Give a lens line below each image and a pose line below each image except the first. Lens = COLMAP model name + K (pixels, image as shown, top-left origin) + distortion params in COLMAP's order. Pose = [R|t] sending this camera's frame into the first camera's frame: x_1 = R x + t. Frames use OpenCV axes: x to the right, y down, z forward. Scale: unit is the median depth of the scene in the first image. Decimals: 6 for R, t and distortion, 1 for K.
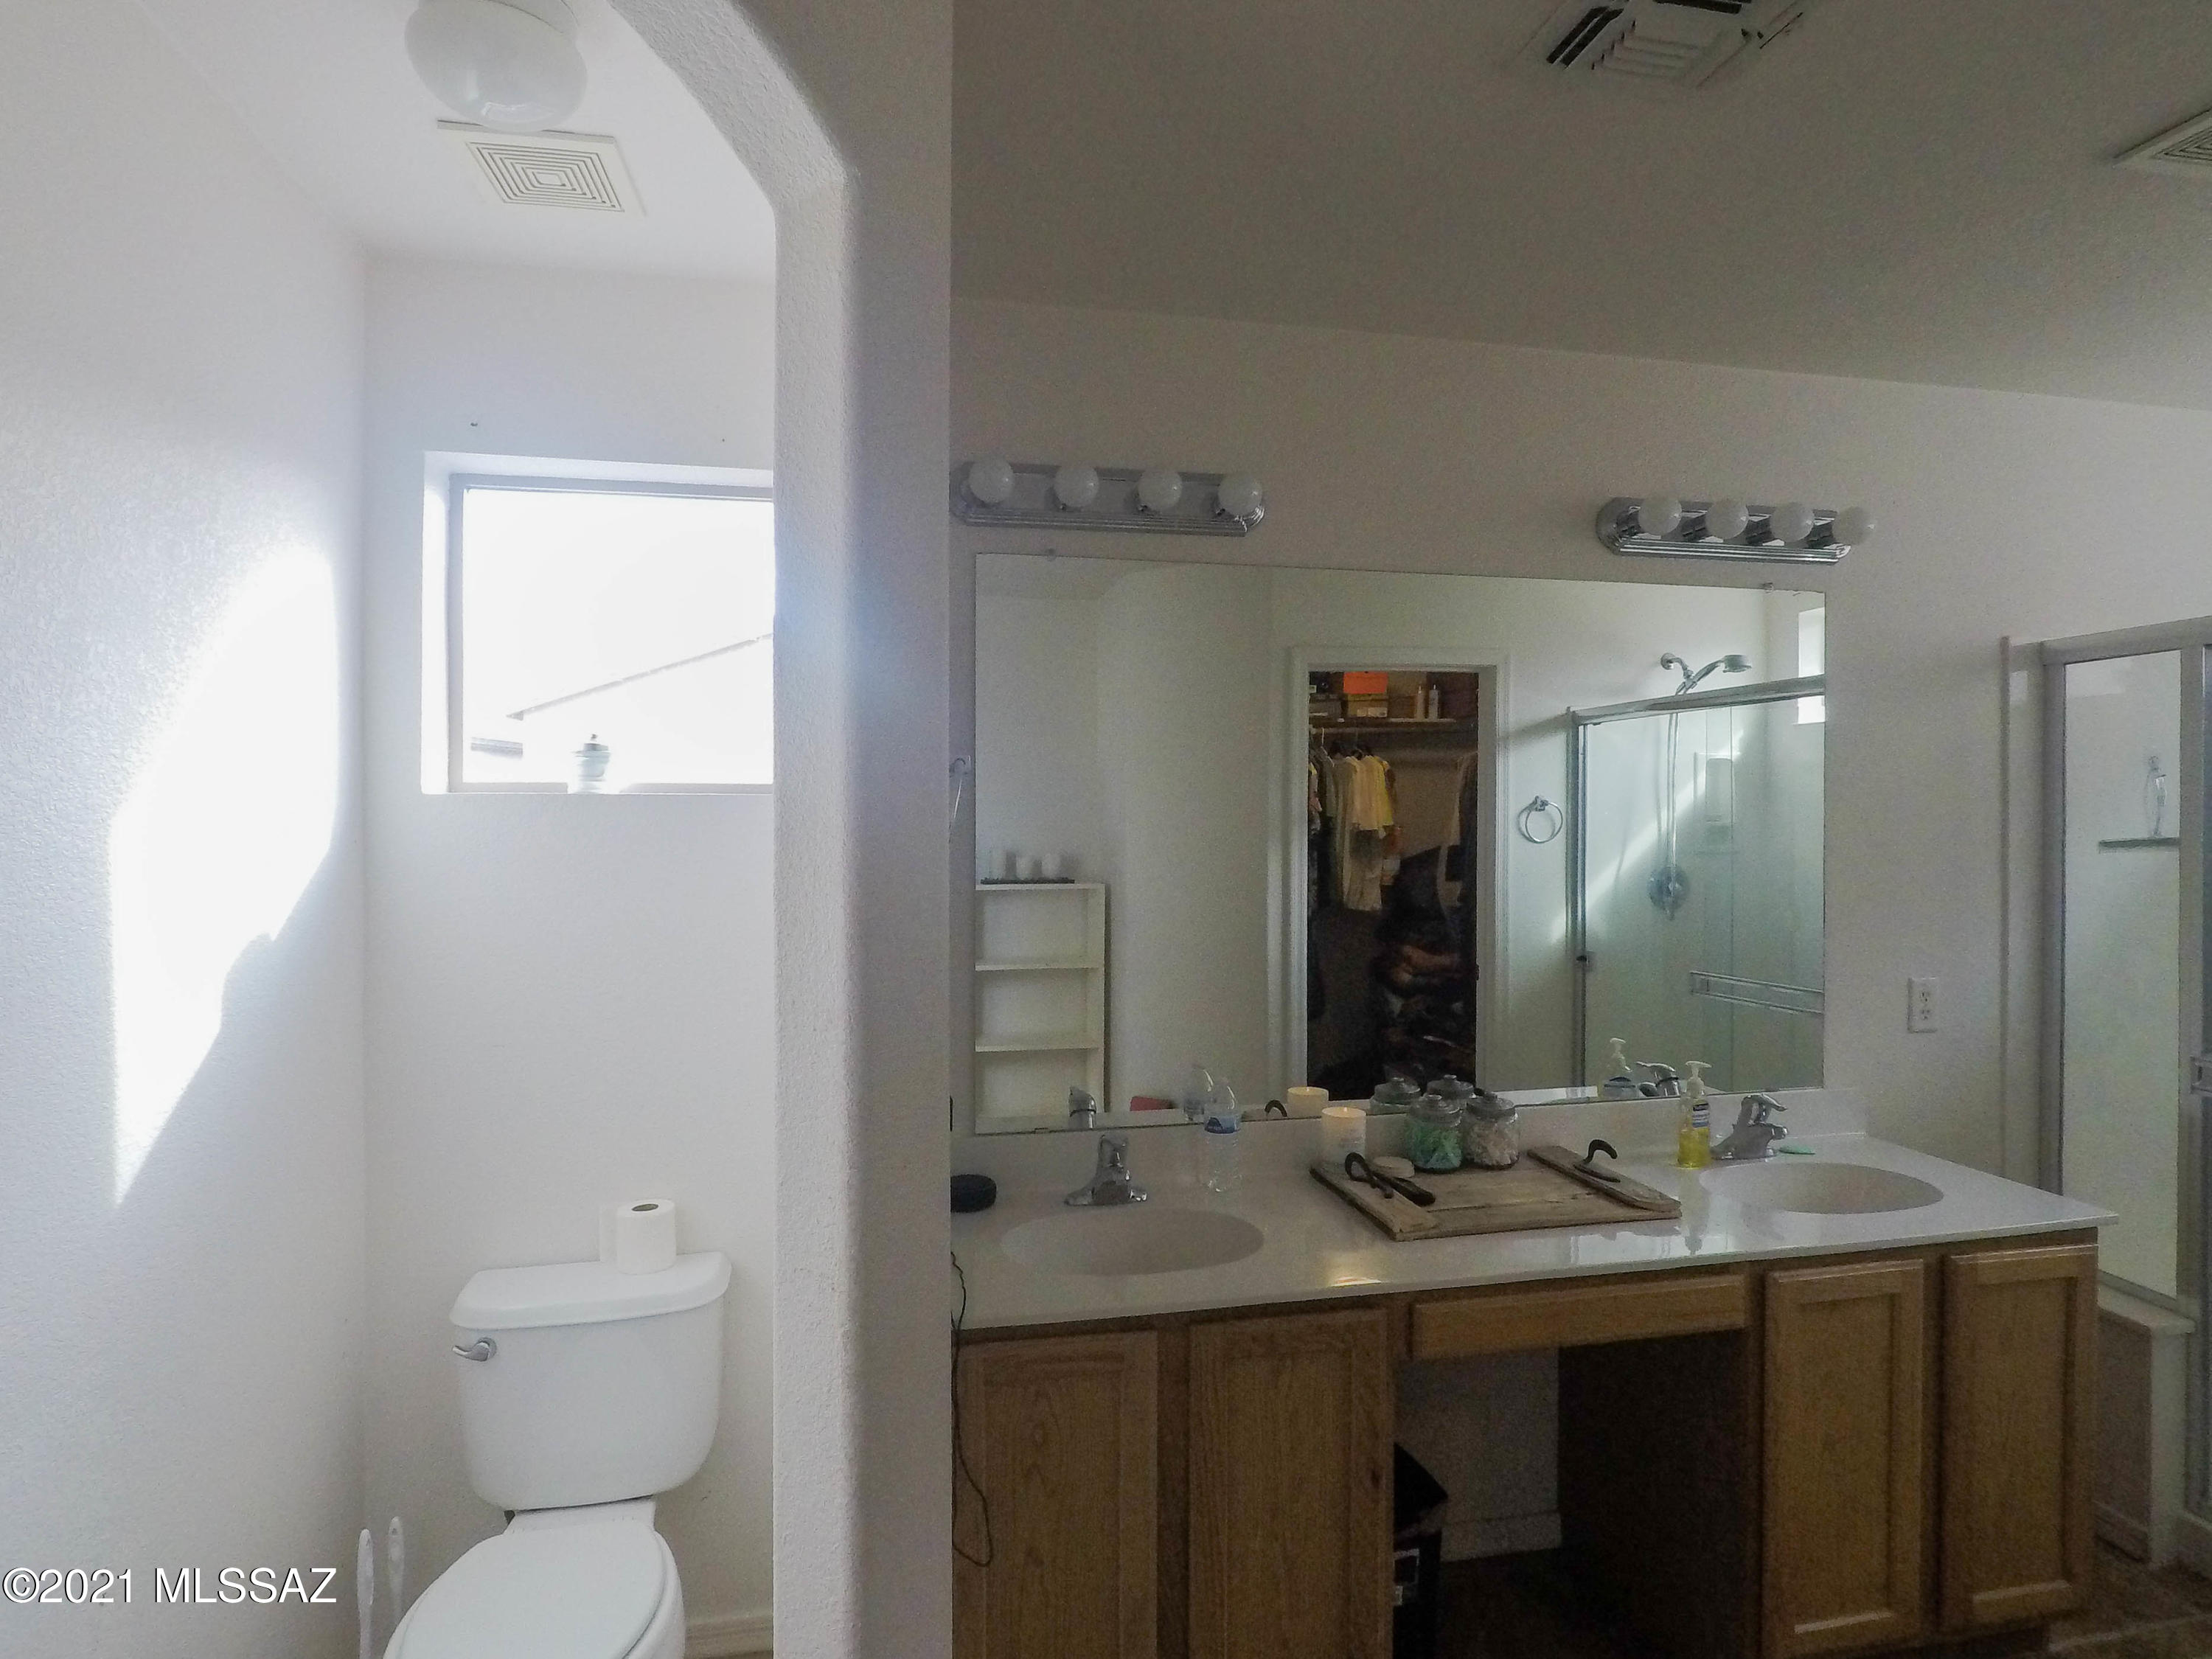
lens RADIAL K [[1198.4, 0, 1106.8], [0, 1198.4, 826.2], [0, 0, 1]] dist [-0.013271, 0.001372]
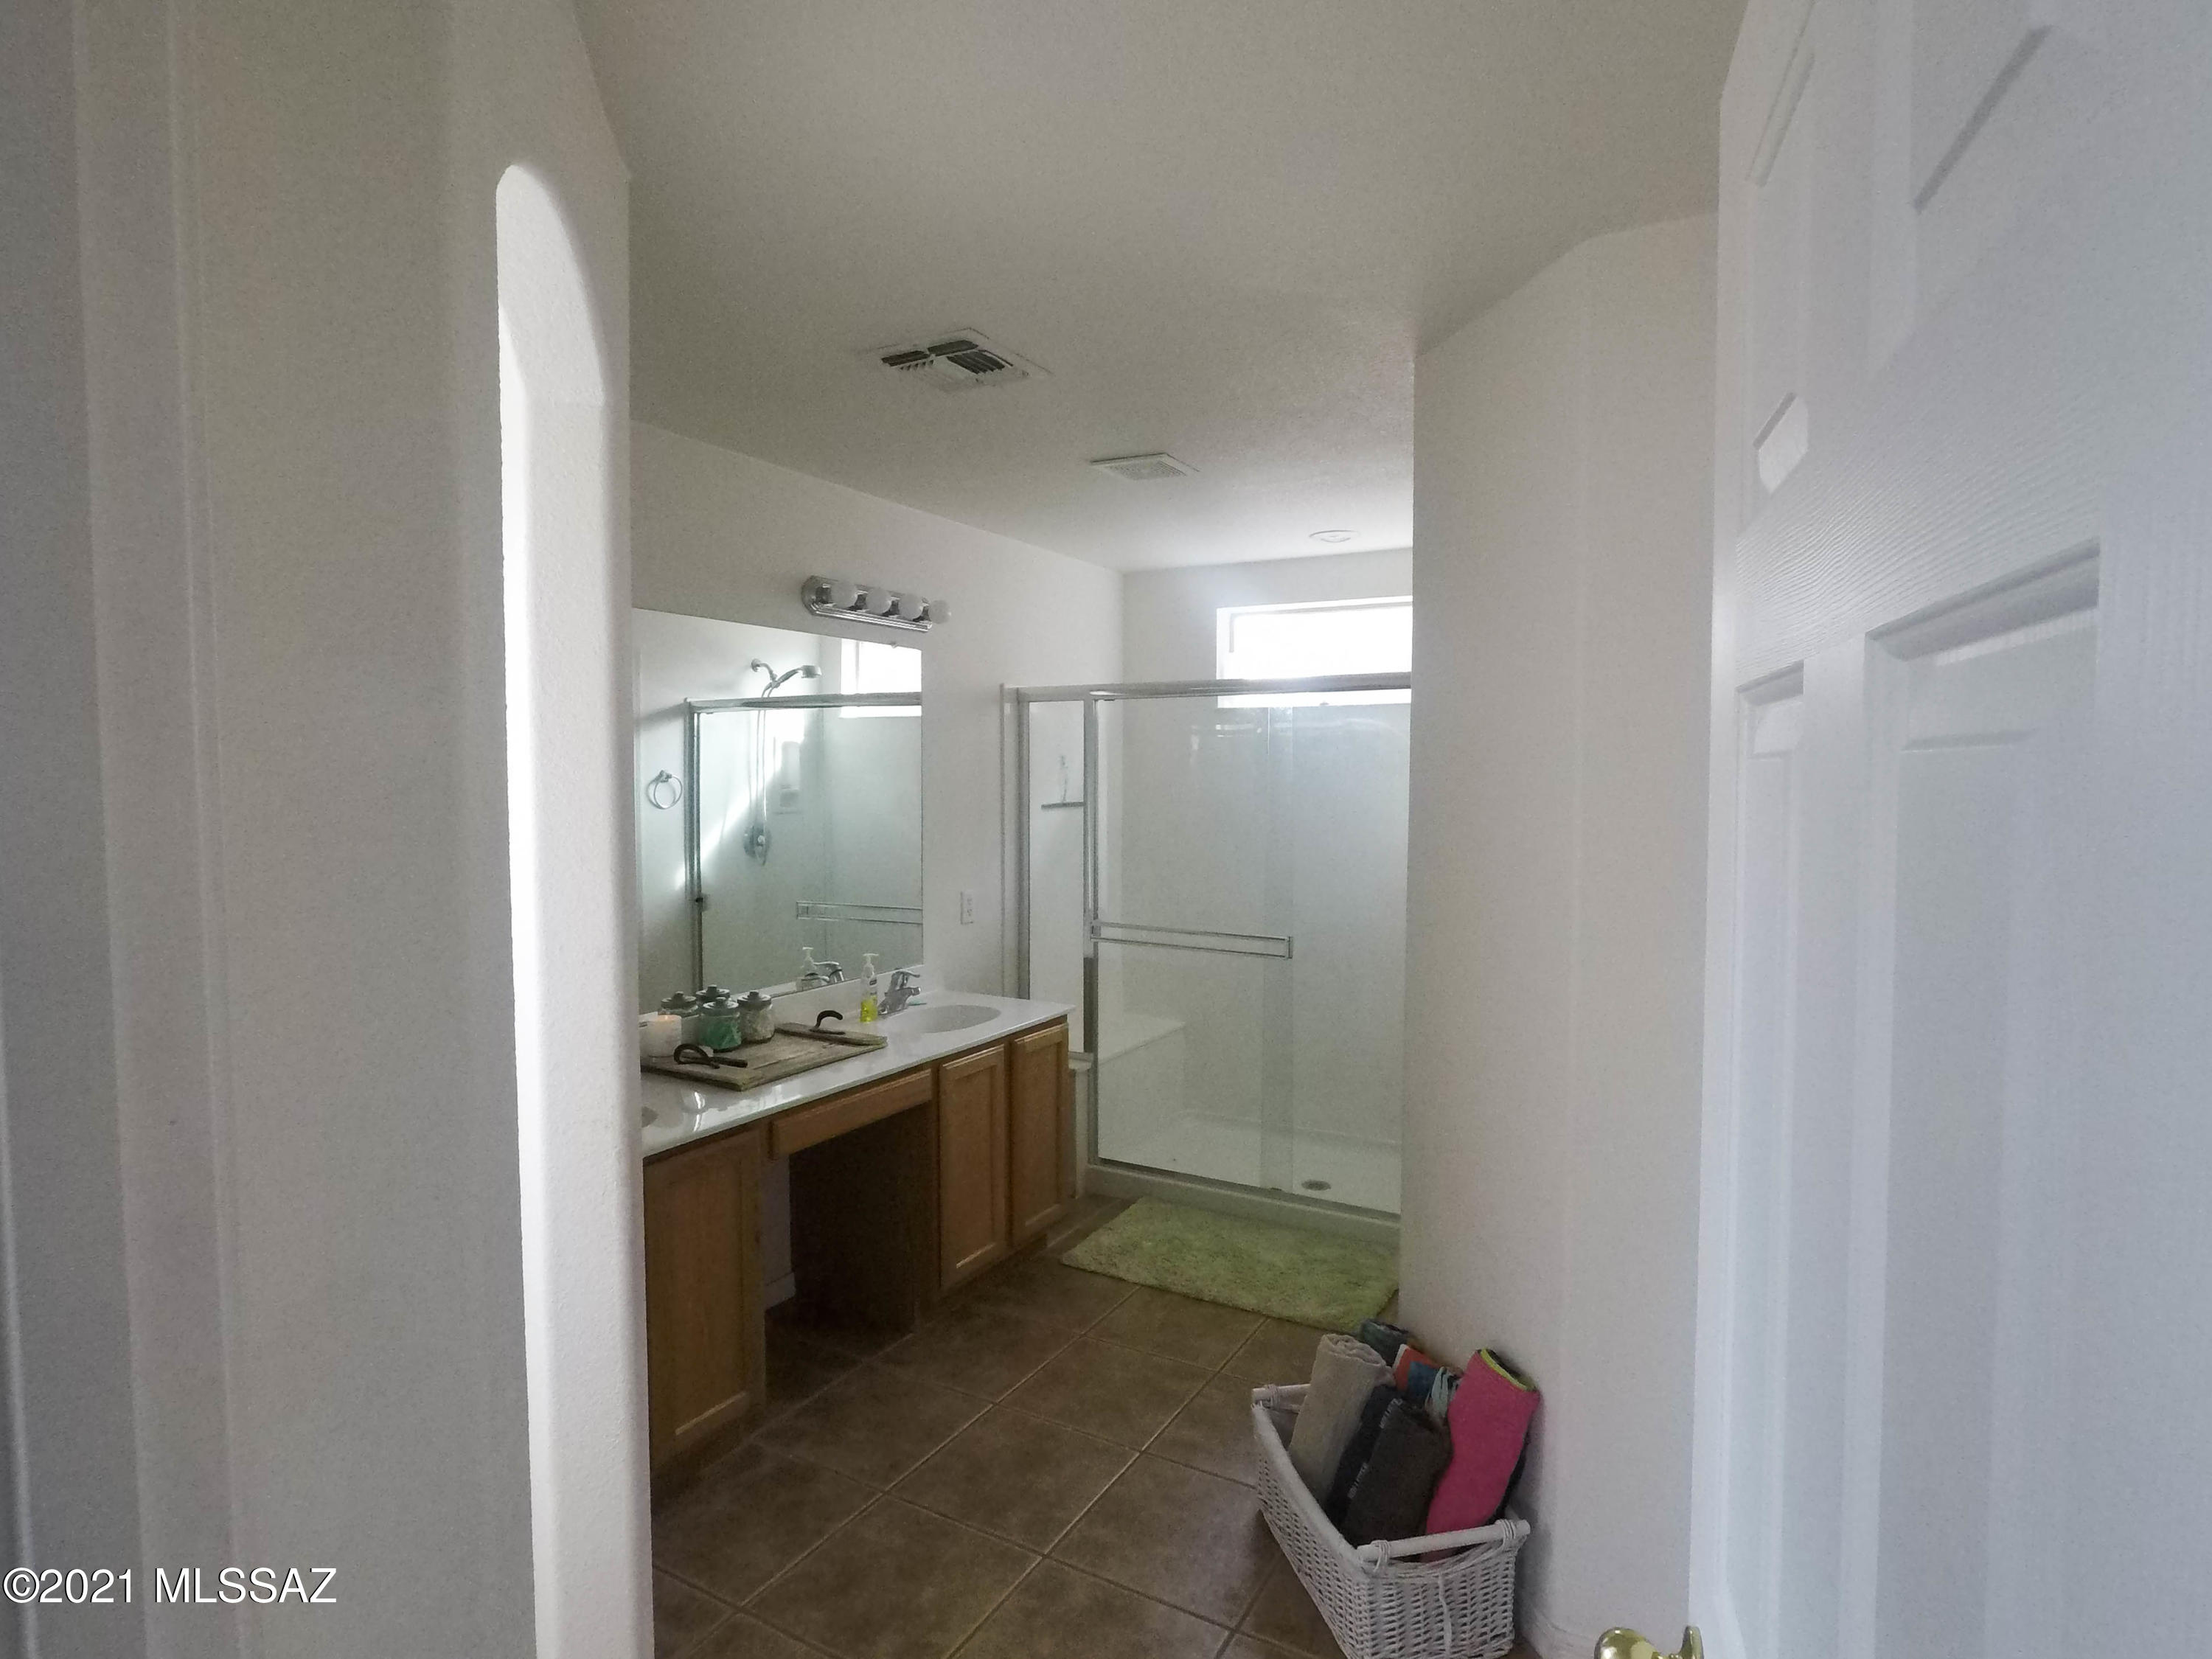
lens RADIAL K [[1110.5, 0, 1107.5], [0, 1110.5, 829.9], [0, 0, 1]] dist [-0.023954, 0.005633]
pose [[0.668733, -0.033478, 0.742748, -0.348135], [0.002851, 0.999094, 0.042466, -0.021887], [-0.743497, -0.026281, 0.668223, -0.176558]]
